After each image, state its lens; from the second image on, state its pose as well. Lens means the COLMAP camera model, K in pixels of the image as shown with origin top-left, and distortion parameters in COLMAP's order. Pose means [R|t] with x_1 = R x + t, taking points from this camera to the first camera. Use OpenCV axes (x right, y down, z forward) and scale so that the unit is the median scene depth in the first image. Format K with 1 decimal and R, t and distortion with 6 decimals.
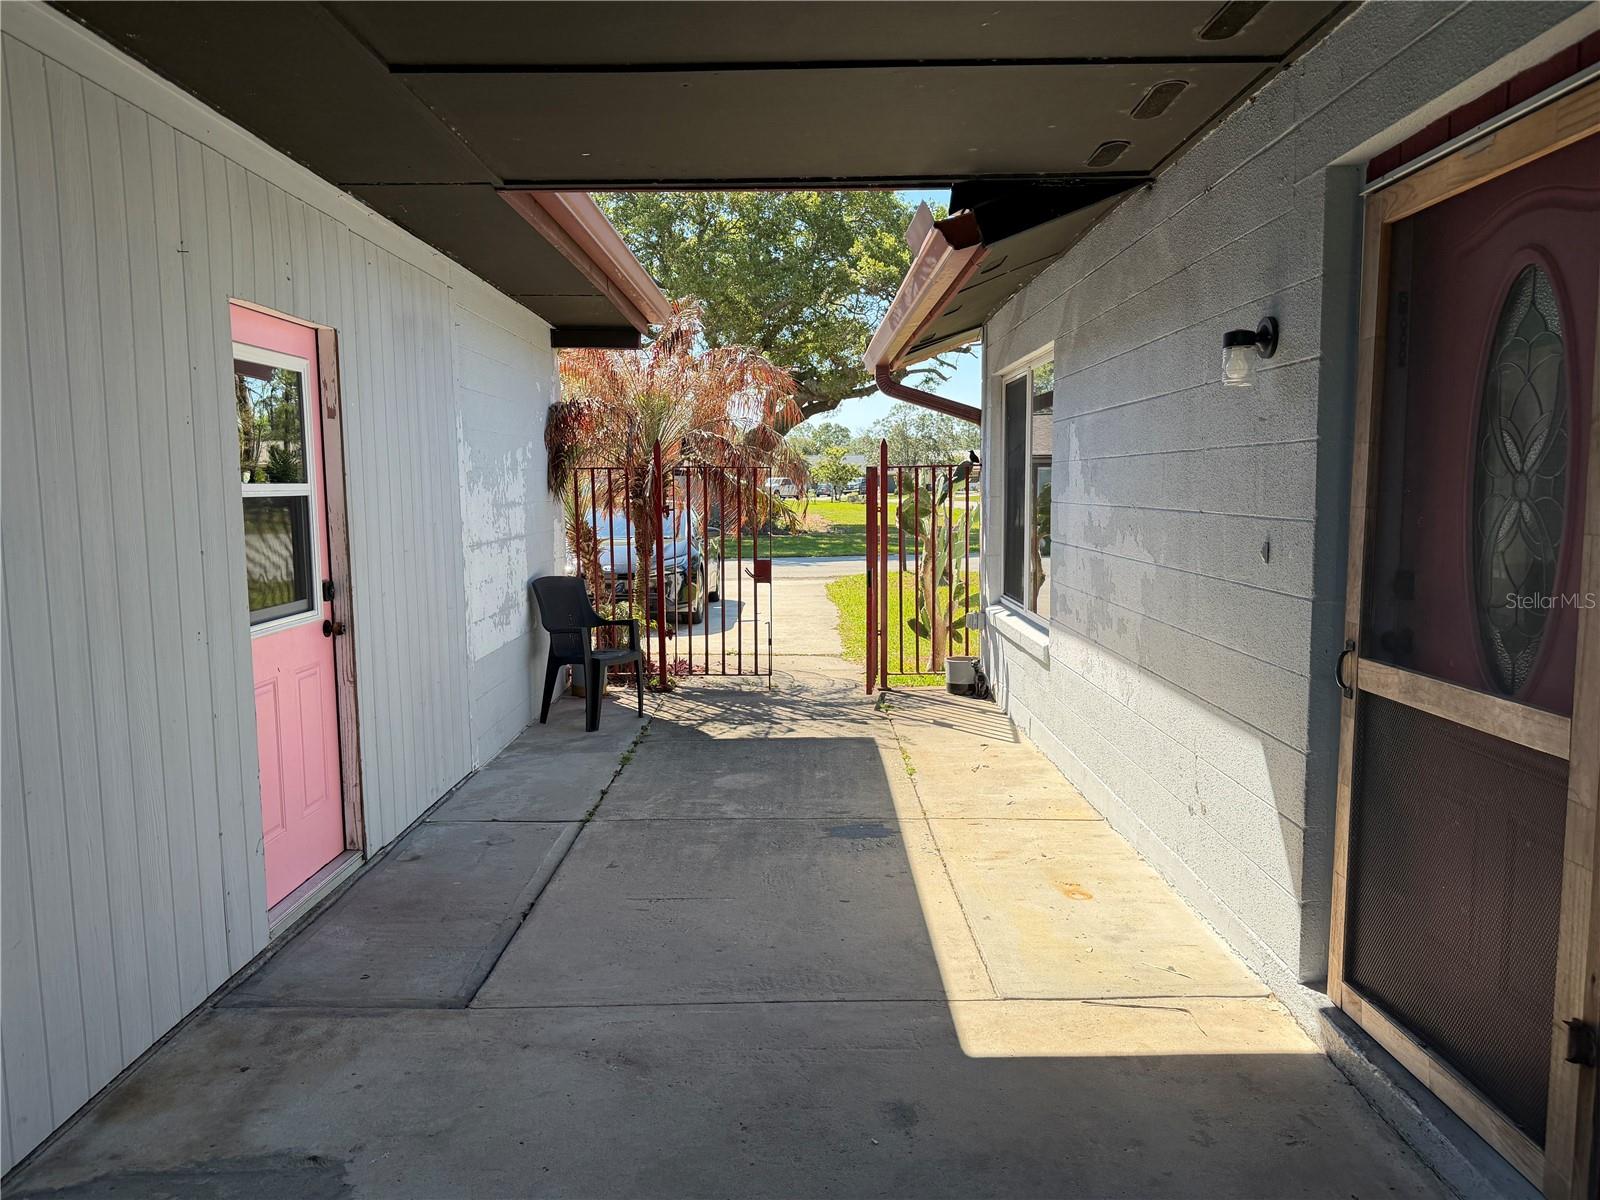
lens RADIAL K [[1131.9, 0, 799.4], [0, 1131.9, 604.1], [0, 0, 1]] dist [0.045045, -0.021326]
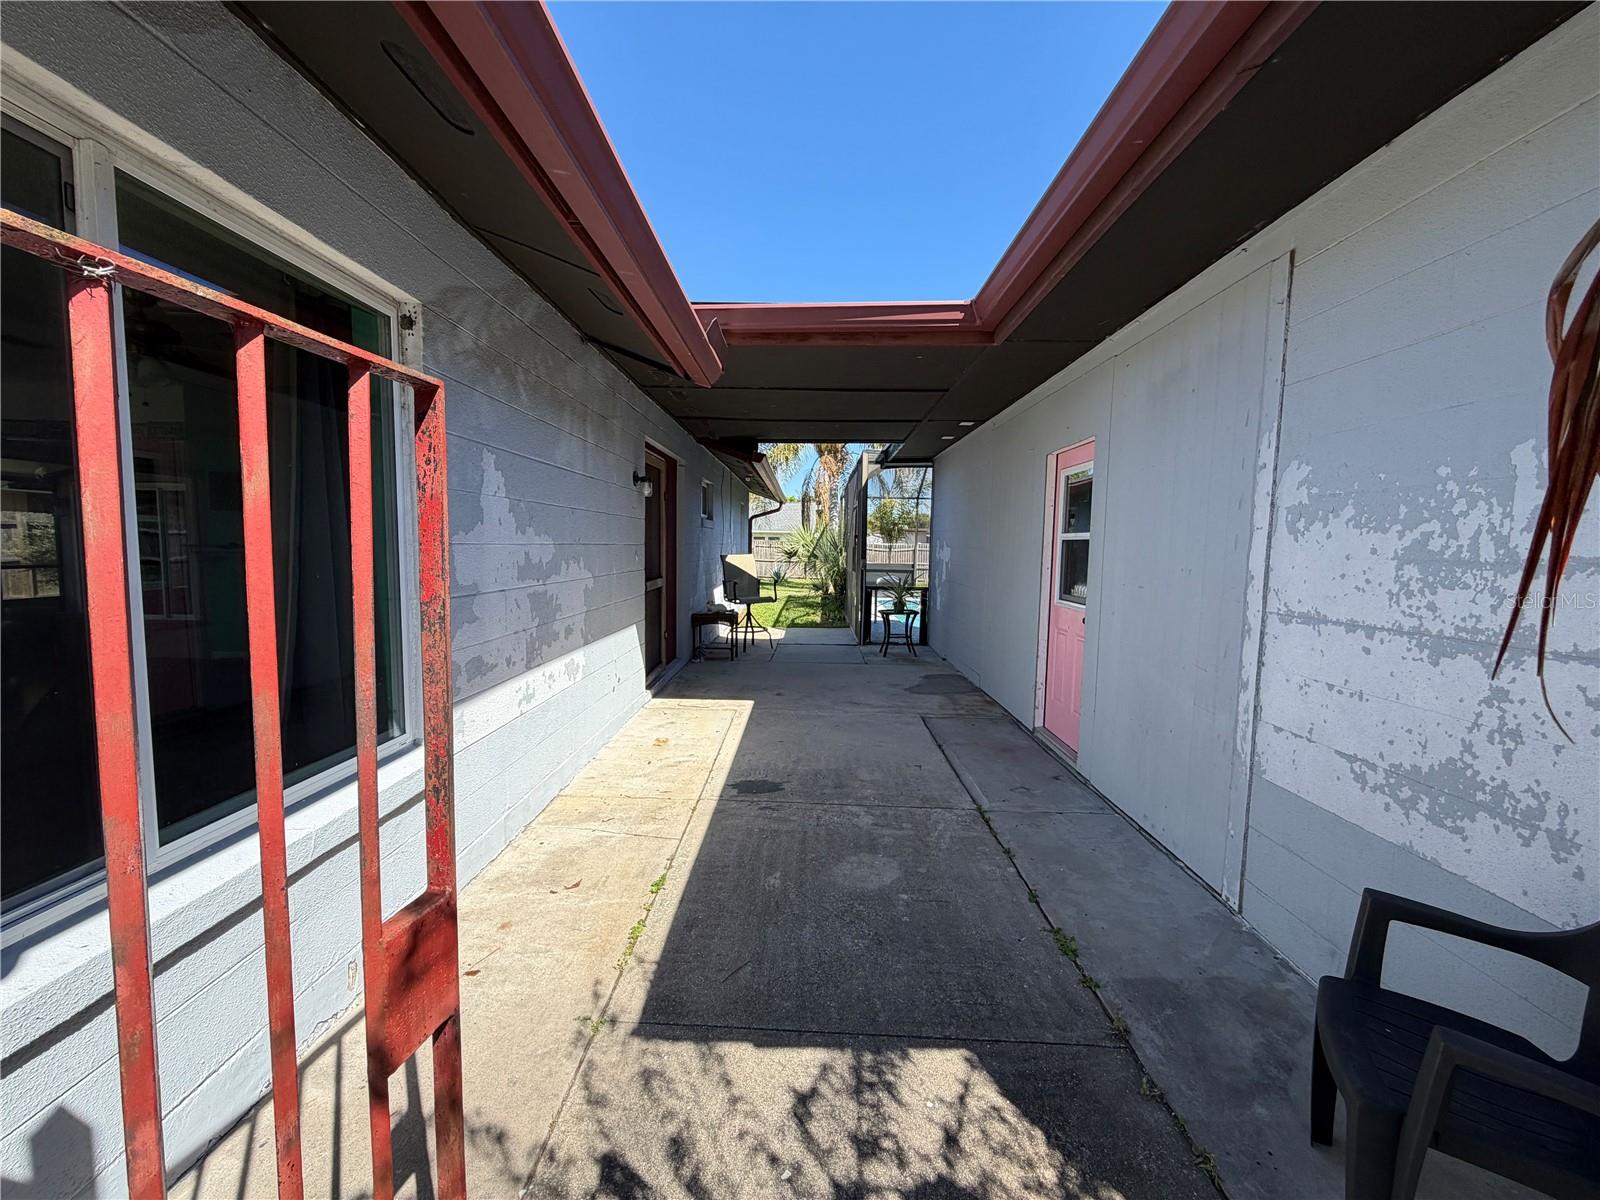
lens RADIAL K [[638.5, 0, 795.5], [0, 638.5, 595.4], [0, 0, 1]] dist [0.002237, -0.000018]
pose [[-0.999718, -0.007921, 0.022396, -0.006713], [-0.003616, 0.982532, 0.186056, -0.163065], [-0.023479, 0.185922, -0.982284, 1.698352]]
